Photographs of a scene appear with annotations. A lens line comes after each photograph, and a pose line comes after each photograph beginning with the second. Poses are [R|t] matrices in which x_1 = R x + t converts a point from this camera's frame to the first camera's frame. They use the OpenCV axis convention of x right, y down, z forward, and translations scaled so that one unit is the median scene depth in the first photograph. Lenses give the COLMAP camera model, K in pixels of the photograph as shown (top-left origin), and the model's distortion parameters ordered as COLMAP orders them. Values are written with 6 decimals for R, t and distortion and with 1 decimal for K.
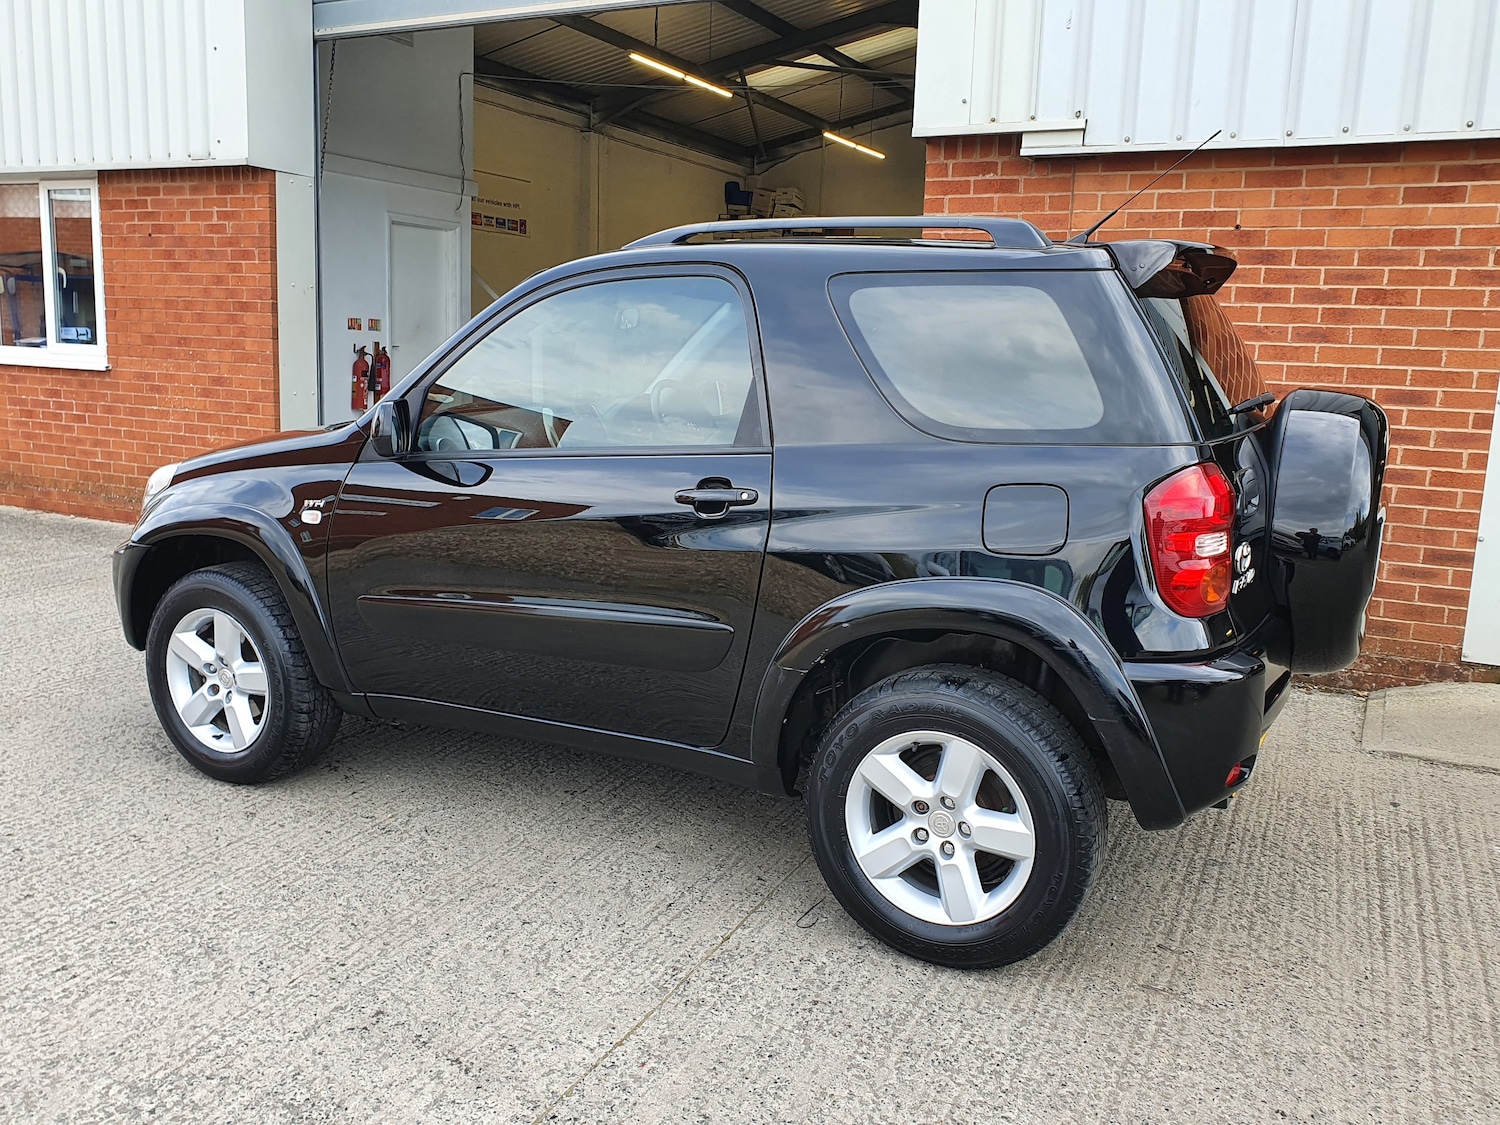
lens RADIAL K [[1281.1, 0, 749.0], [0, 1281.1, 552.5], [0, 0, 1]] dist [-0.010874, 0.033944]
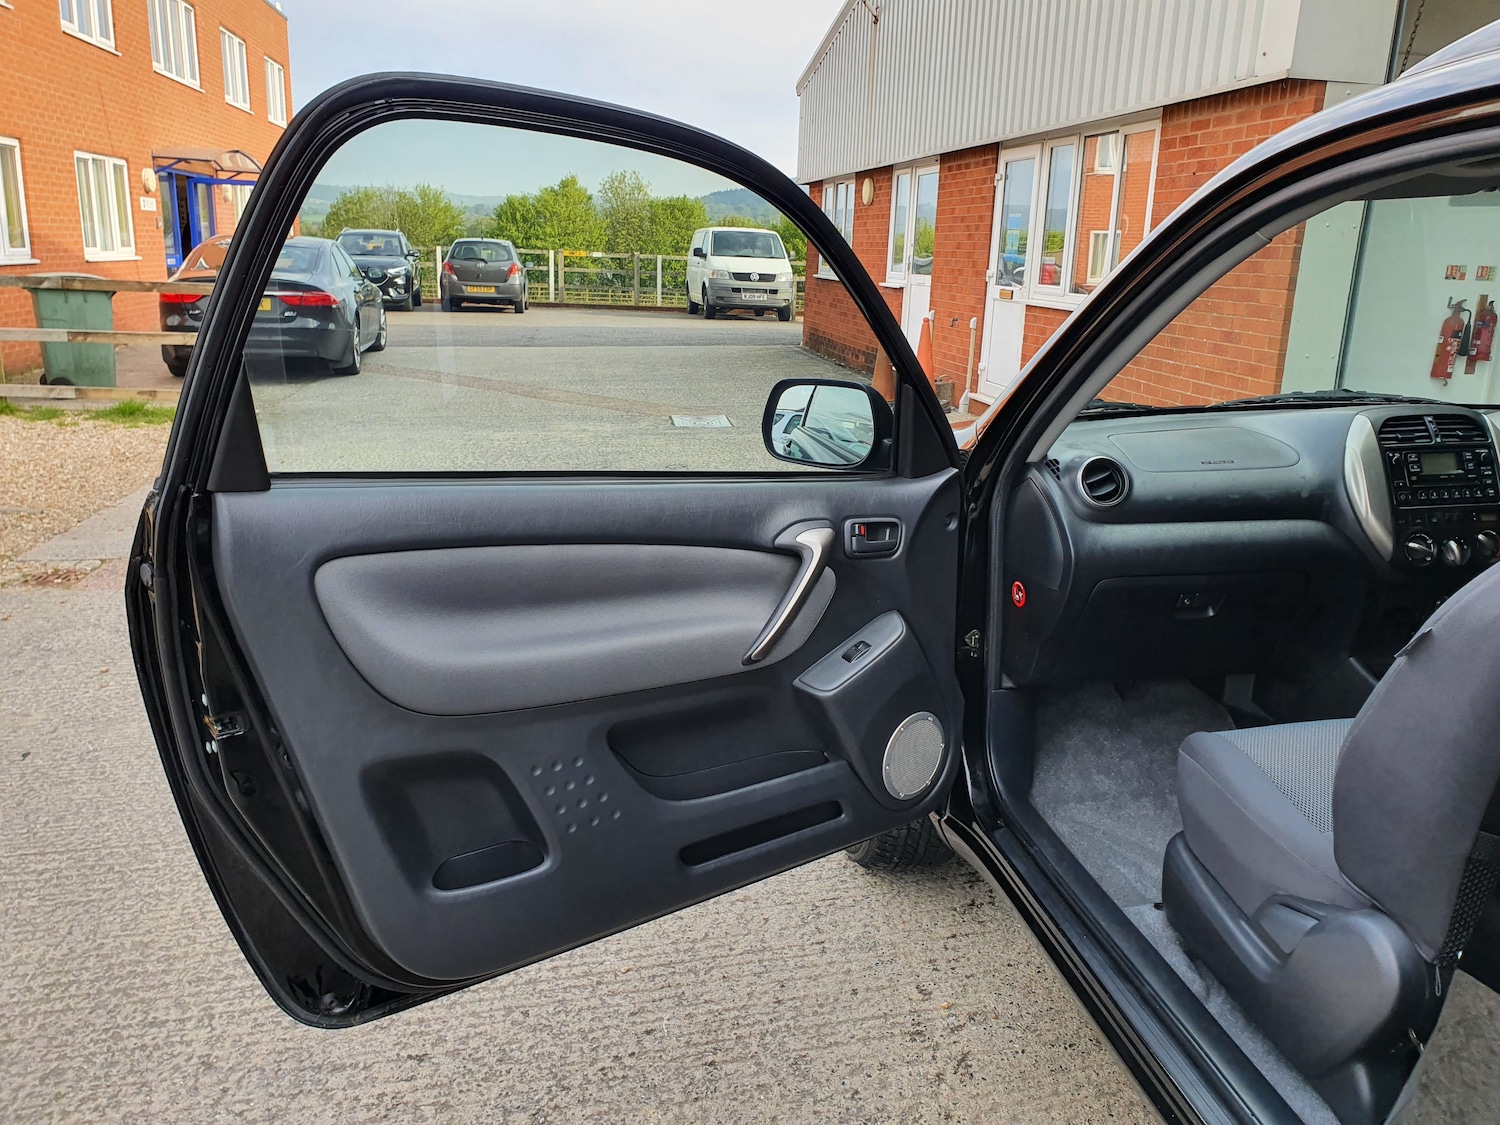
lens RADIAL K [[1162.2, 0, 762.5], [0, 1162.2, 546.1], [0, 0, 1]] dist [0.013335, -0.002323]
pose [[0.607986, 0.182888, -0.772596, 0.066581], [-0.143470, 0.982395, 0.119650, -0.068889], [0.780877, 0.038099, 0.623522, 0.412751]]
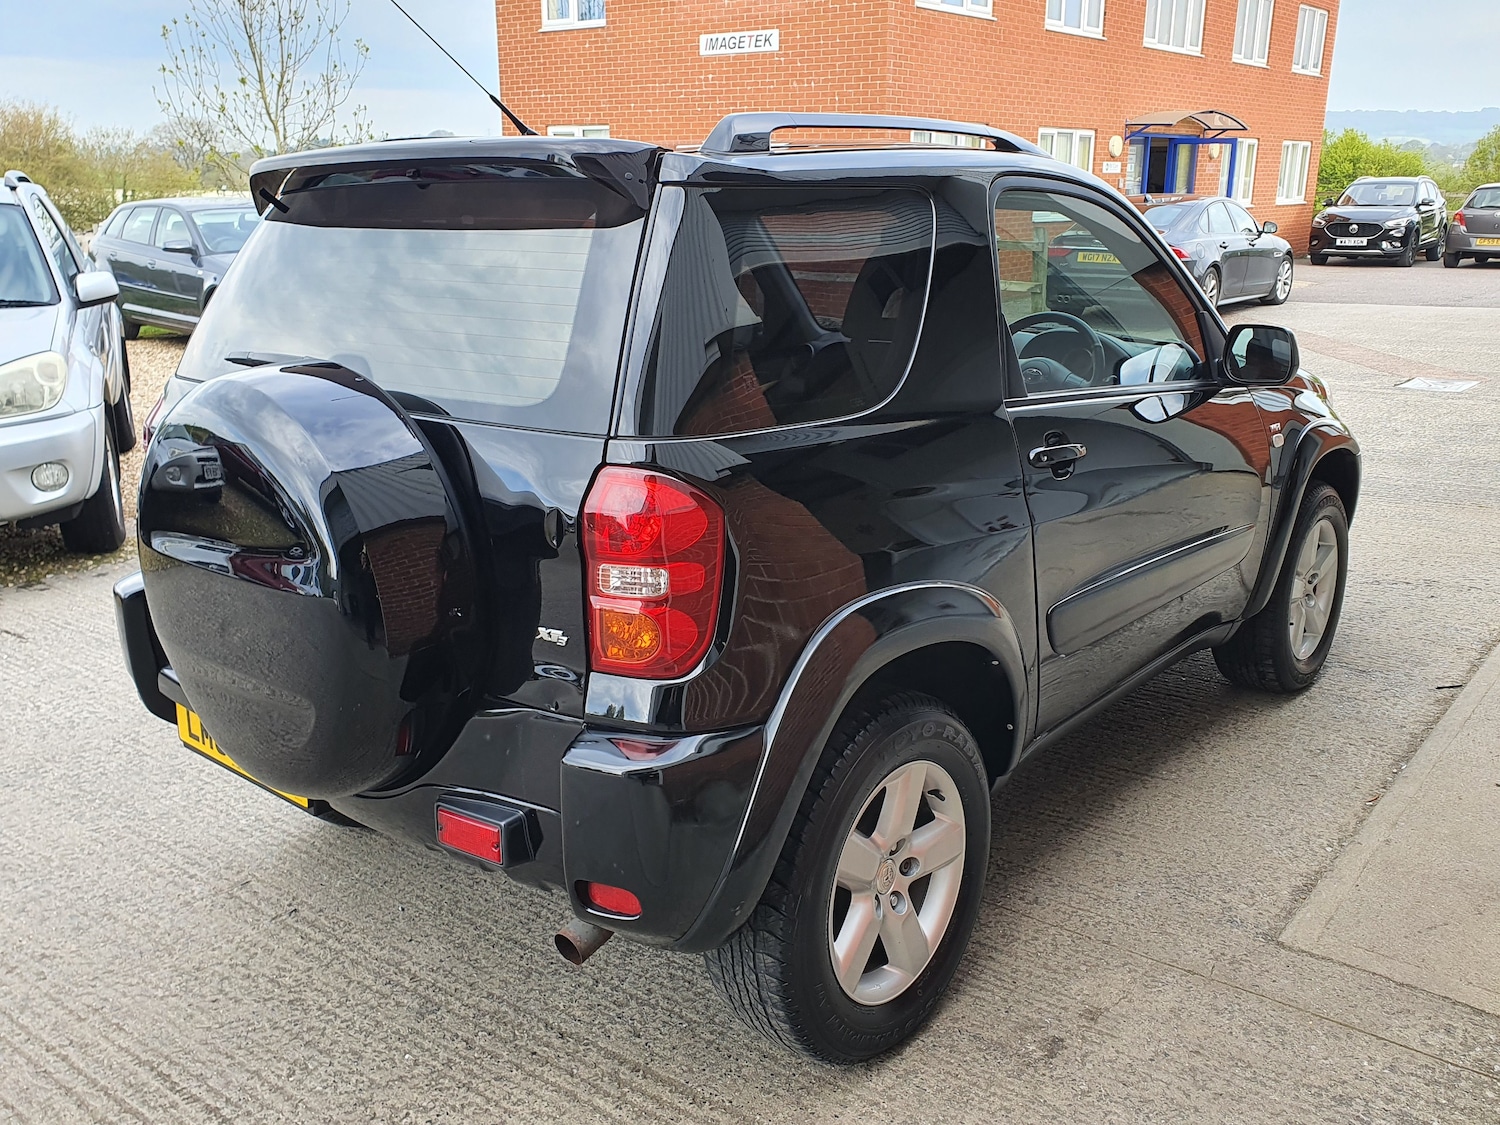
lens RADIAL K [[1281.1, 0, 770.6], [0, 1281.1, 560.6], [0, 0, 1]] dist [-0.010874, 0.033944]
pose [[-0.199673, 0.249405, -0.947591, 0.691463], [-0.165834, 0.944513, 0.283539, -0.171469], [0.965728, 0.213758, -0.147233, 0.903408]]
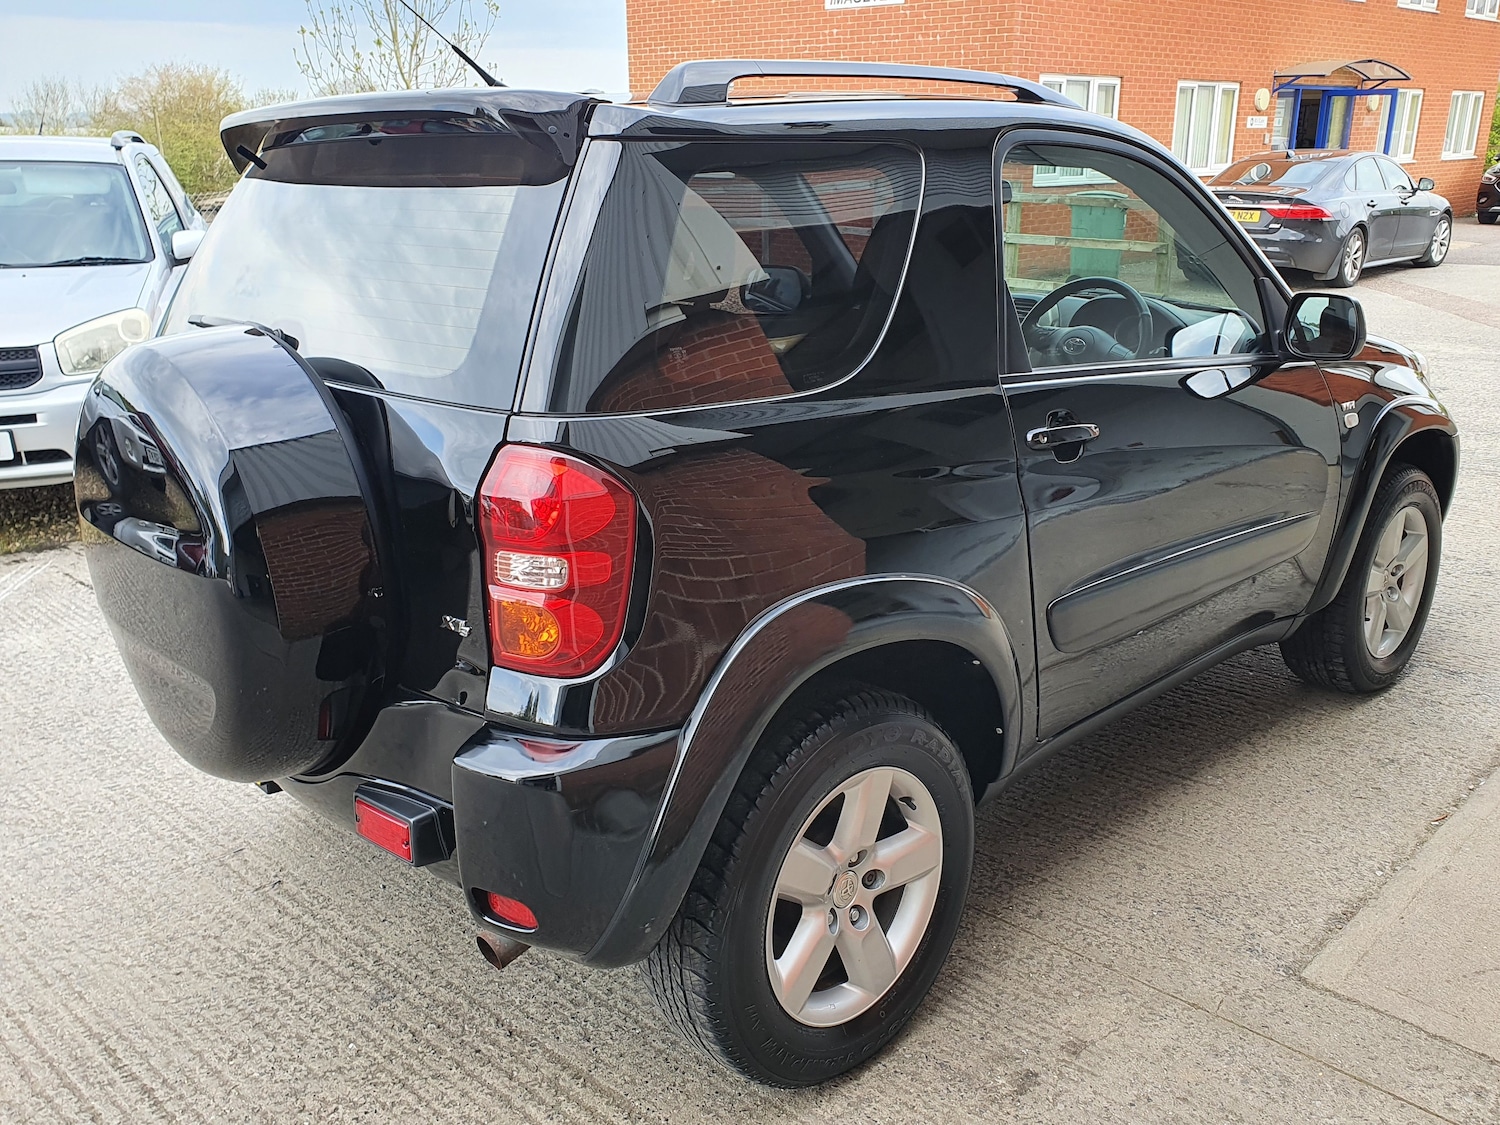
lens RADIAL K [[1281.1, 0, 778.4], [0, 1281.1, 548.0], [0, 0, 1]] dist [-0.010874, 0.033944]
pose [[-0.299732, 0.262862, -0.917096, 0.640939], [-0.160049, 0.933814, 0.319962, -0.180464], [0.940503, 0.242683, -0.237823, 0.956025]]
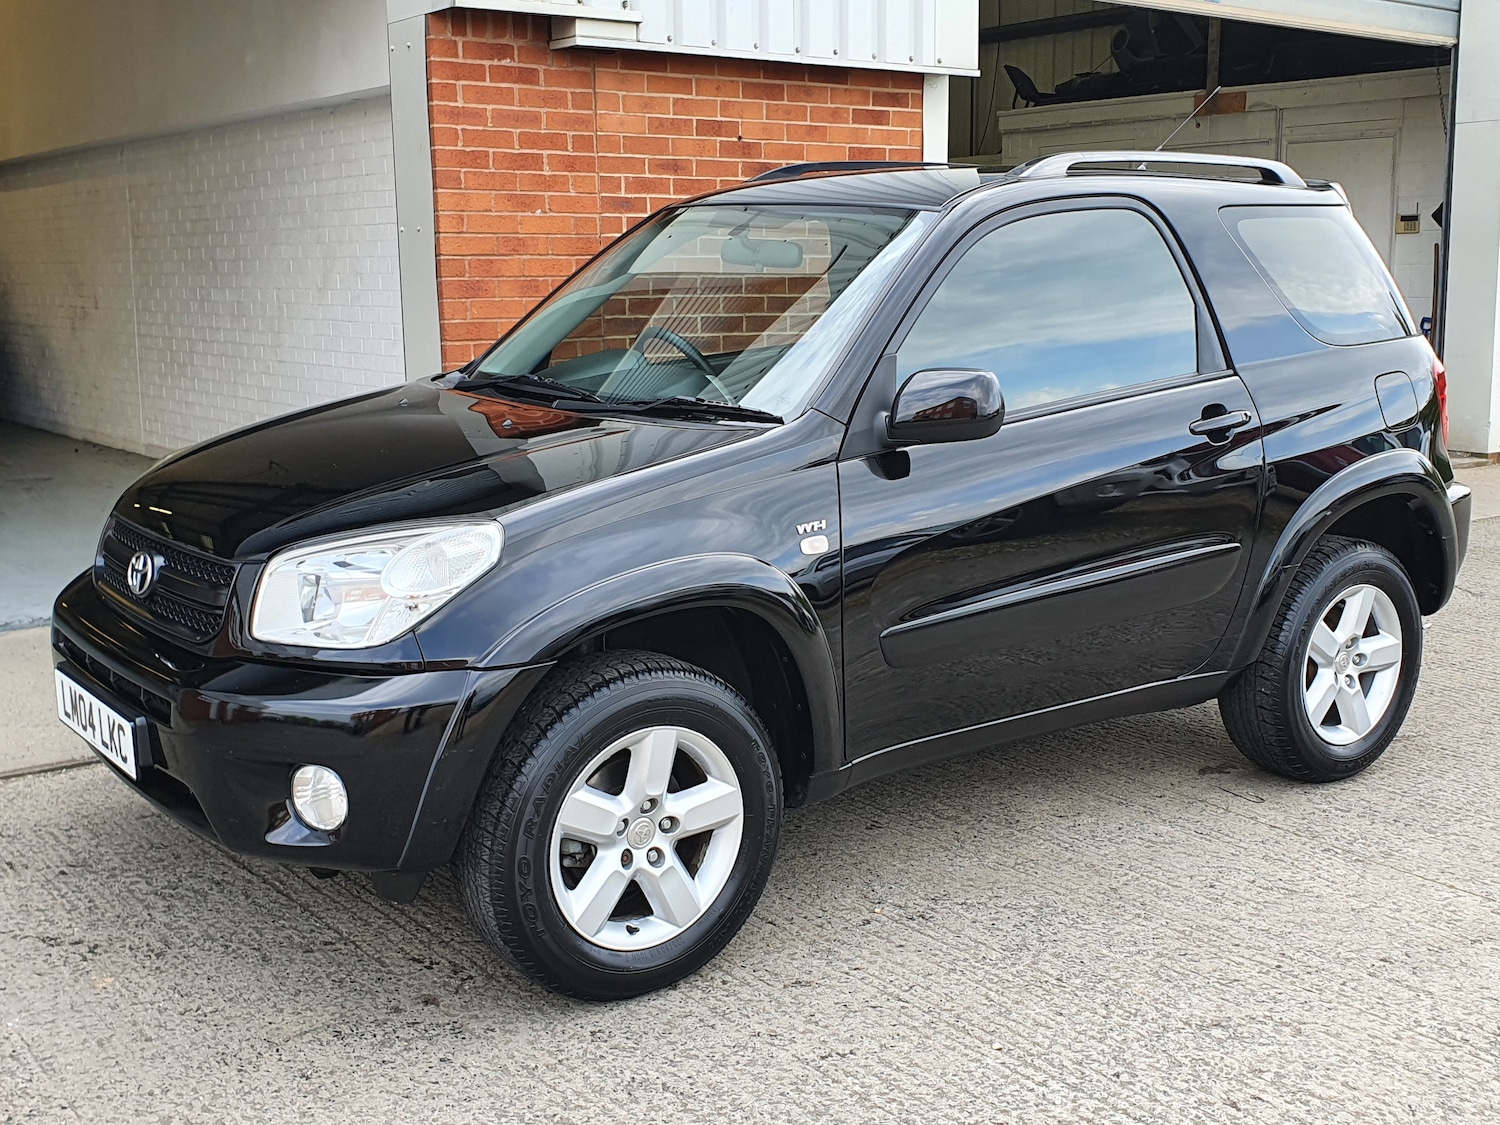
lens RADIAL K [[1732.9, 0, 754.4], [0, 1732.9, 547.0], [0, 0, 1]] dist [0.042638, 0.000000]
pose [[0.431115, -0.182564, 0.883635, -0.918944], [0.165468, 0.978705, 0.121476, -0.113372], [-0.886995, 0.093844, 0.452143, 0.441176]]
